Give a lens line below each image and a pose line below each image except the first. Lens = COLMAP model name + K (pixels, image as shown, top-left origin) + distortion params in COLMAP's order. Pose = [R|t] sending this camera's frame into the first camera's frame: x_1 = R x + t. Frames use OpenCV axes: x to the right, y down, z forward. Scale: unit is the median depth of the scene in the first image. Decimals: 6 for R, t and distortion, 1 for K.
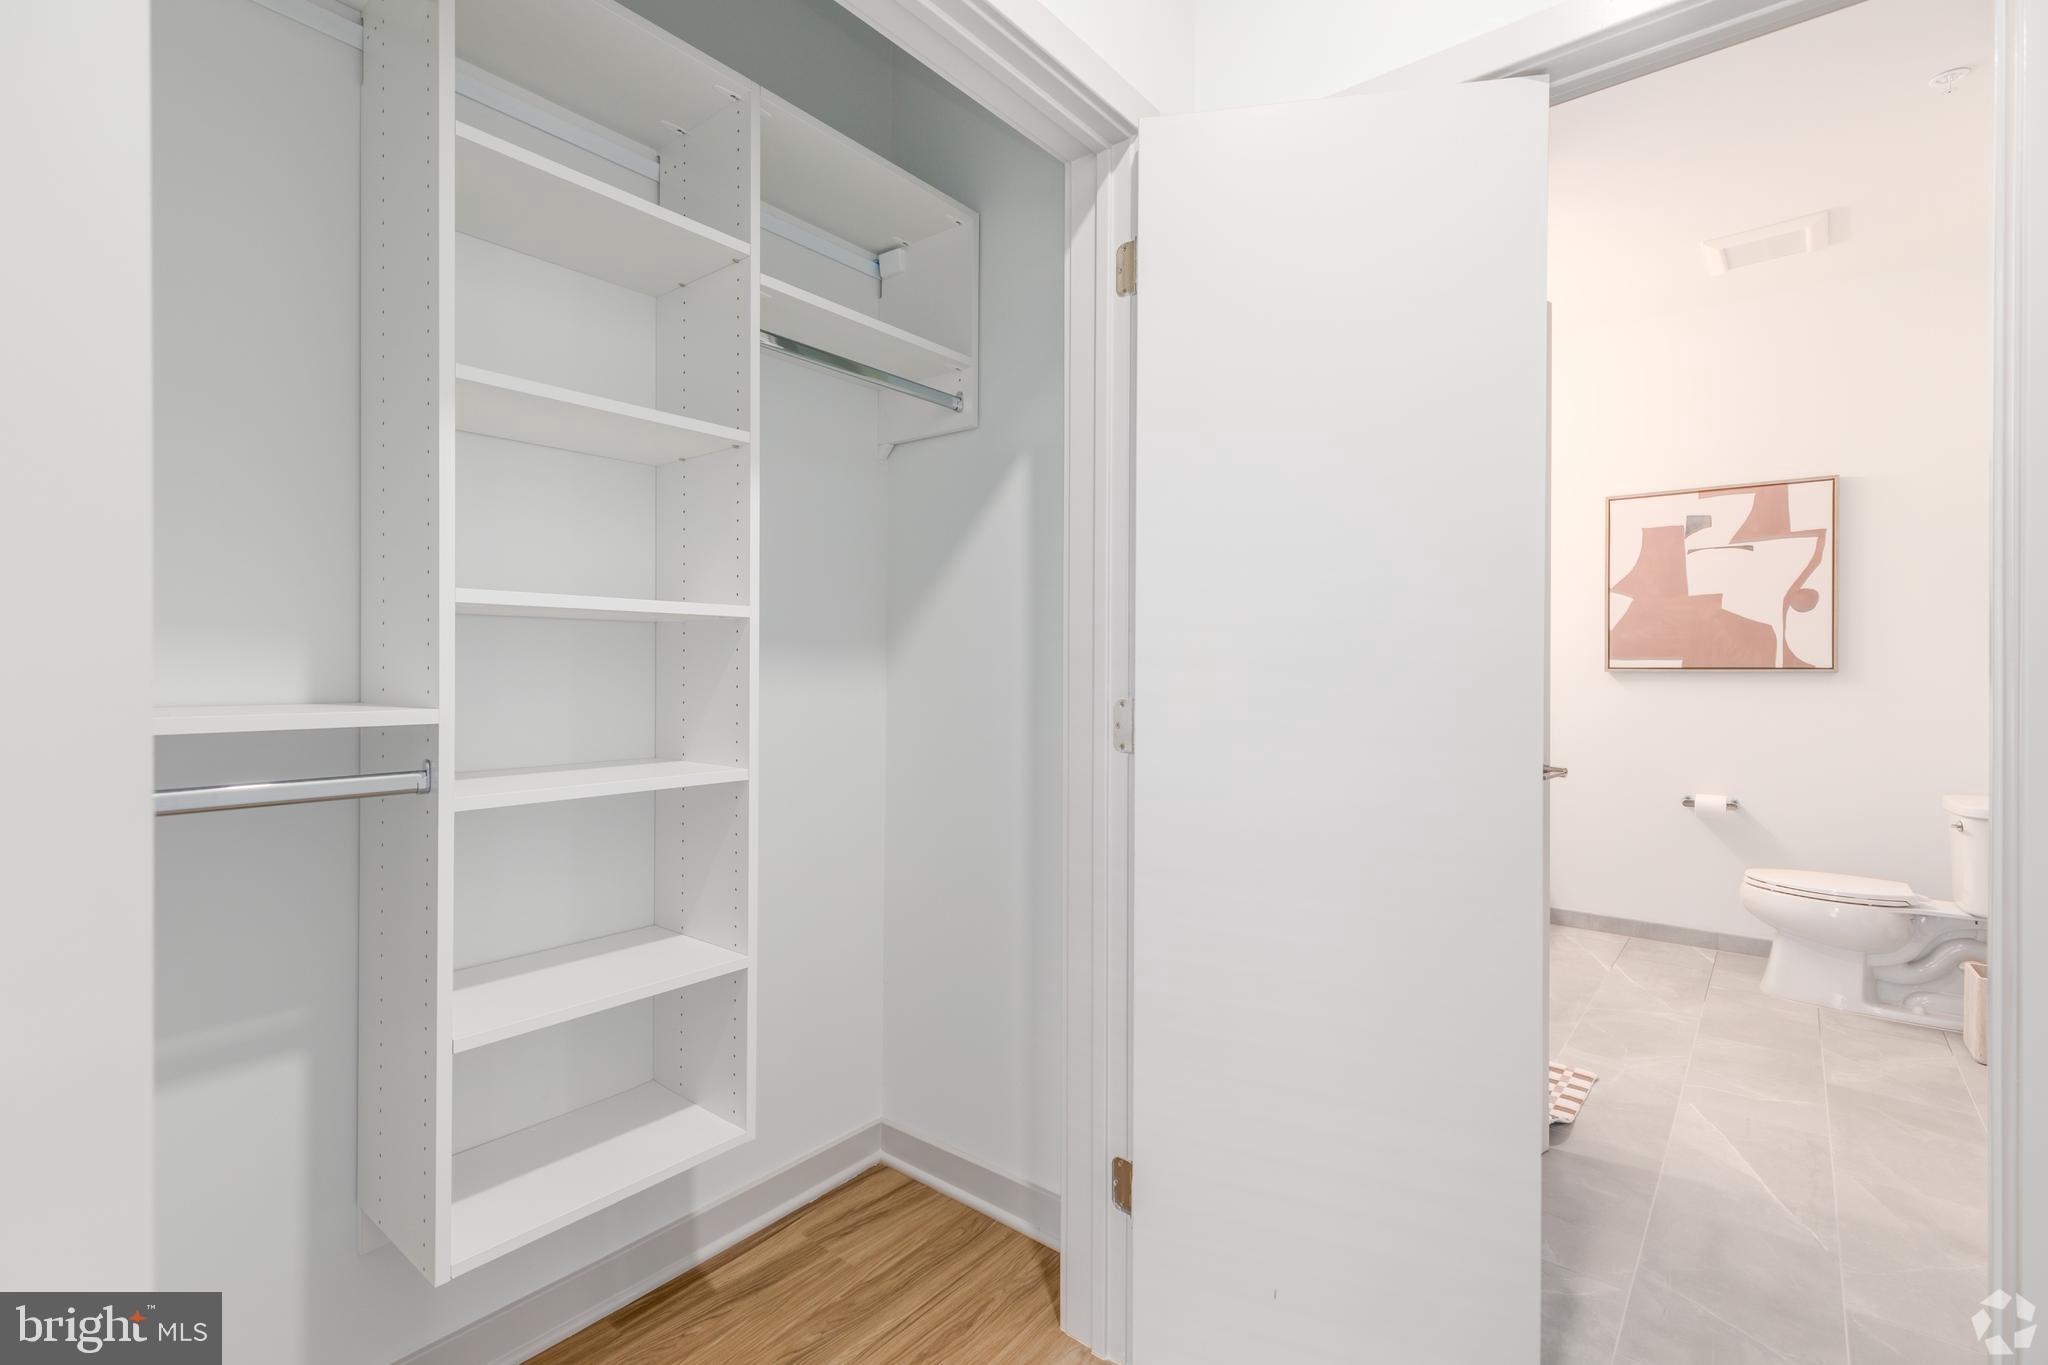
lens RADIAL K [[934.7, 0, 1024.8], [0, 934.7, 677.3], [0, 0, 1]] dist [-0.000862, 0.000170]
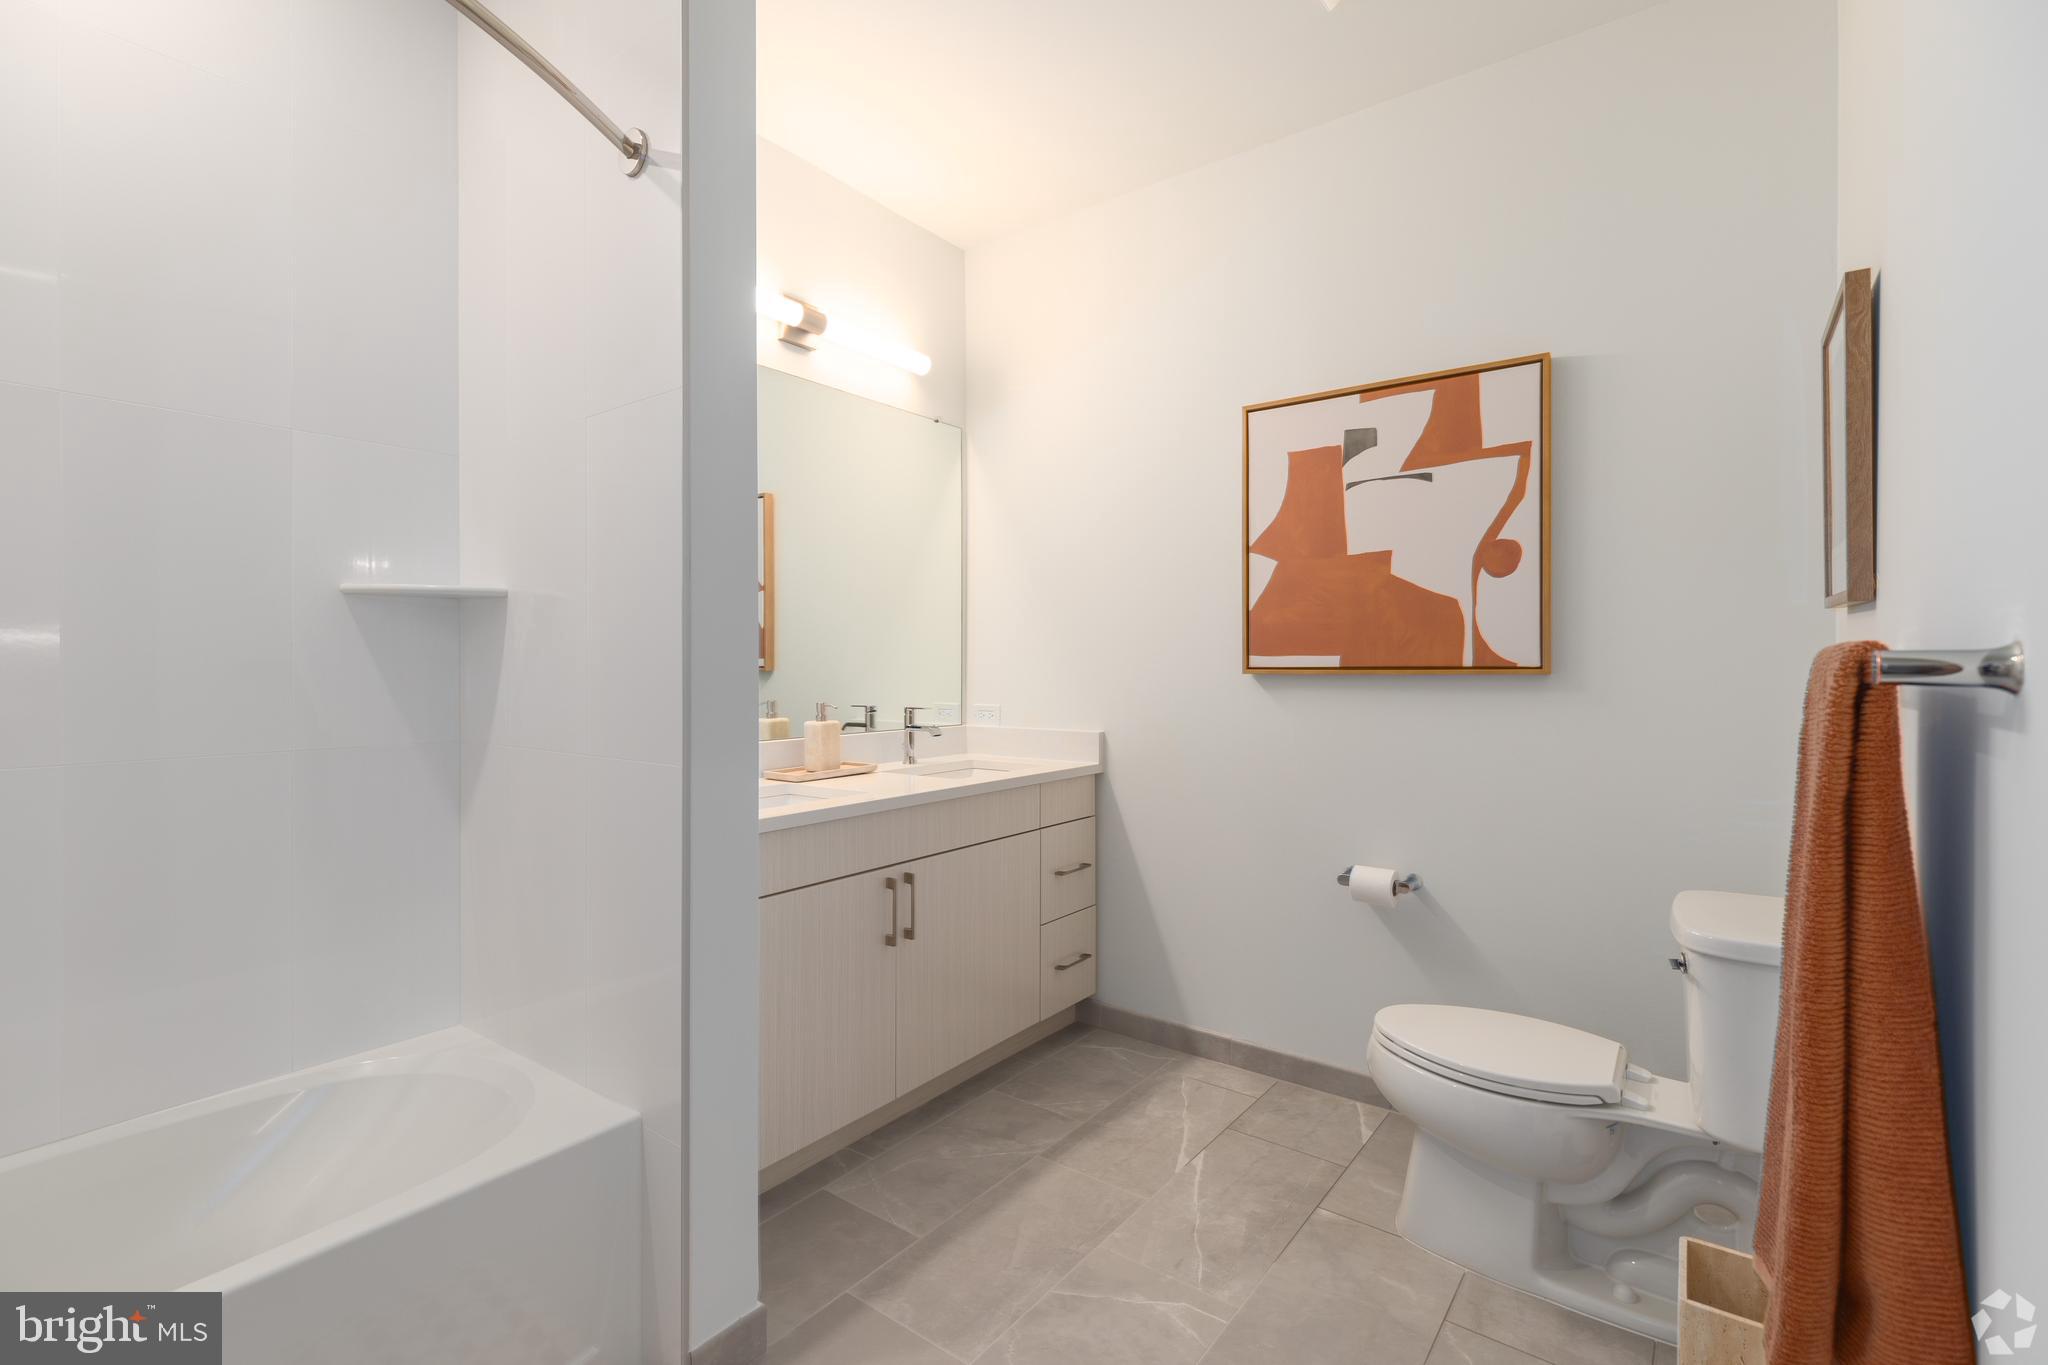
lens RADIAL K [[934.7, 0, 1022.4], [0, 934.7, 674.9], [0, 0, 1]] dist [-0.000862, 0.000170]
pose [[0.999429, -0.008965, 0.032593, 0.482253], [0.008823, 0.999951, 0.004470, -0.010407], [-0.032631, -0.004180, 0.999459, 0.379821]]
